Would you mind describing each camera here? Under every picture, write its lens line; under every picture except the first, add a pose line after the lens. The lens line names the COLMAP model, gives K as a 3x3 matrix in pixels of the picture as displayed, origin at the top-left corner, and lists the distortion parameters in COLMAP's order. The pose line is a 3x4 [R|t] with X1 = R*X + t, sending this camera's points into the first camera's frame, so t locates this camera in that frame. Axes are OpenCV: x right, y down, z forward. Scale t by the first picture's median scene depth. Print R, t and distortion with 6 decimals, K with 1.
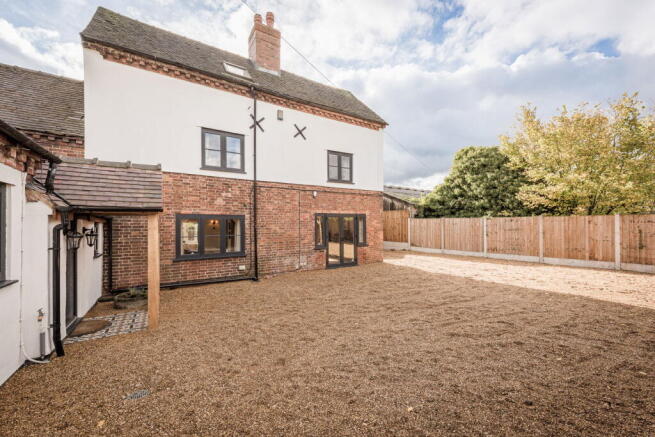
lens RADIAL K [[255.6, 0, 322.8], [0, 255.6, 222.4], [0, 0, 1]] dist [-0.000116, -0.000007]
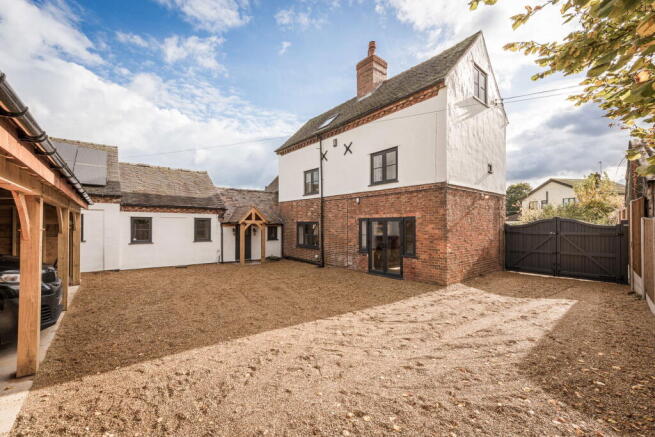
lens RADIAL K [[255.6, 0, 323.3], [0, 255.6, 221.2], [0, 0, 1]] dist [-0.000116, -0.000007]
pose [[0.147438, -0.006014, -0.989053, 1.002524], [0.008046, 0.999956, -0.004881, -0.019875], [0.989039, -0.007239, 0.147480, 0.692718]]
